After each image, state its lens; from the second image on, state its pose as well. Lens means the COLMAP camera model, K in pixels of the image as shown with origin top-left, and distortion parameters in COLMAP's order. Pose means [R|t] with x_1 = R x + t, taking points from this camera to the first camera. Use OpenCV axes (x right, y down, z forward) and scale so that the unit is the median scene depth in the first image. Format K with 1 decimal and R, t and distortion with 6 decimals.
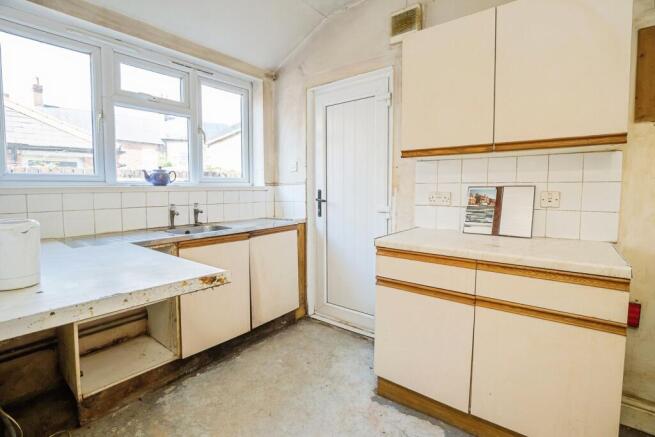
lens RADIAL K [[311.7, 0, 327.5], [0, 311.7, 201.1], [0, 0, 1]] dist [-0.000832, -0.000145]
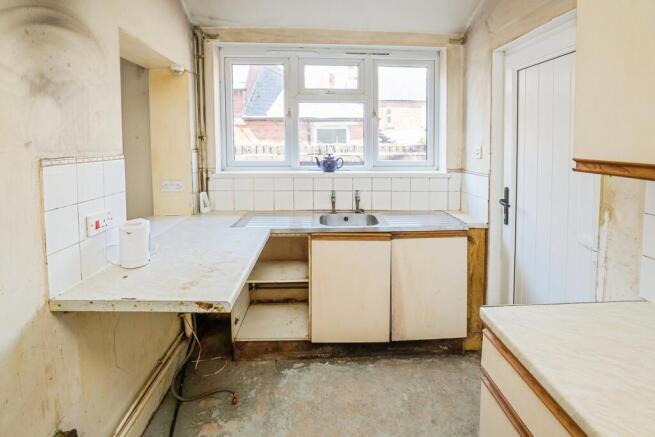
lens RADIAL K [[322.0, 0, 328.9], [0, 322.0, 152.8], [0, 0, 1]] dist [-0.015305, 0.000011]
pose [[0.666173, 0.041341, -0.744650, 0.290317], [-0.045479, 0.998856, 0.014768, -0.127206], [0.744409, 0.024028, 0.667291, 0.241988]]
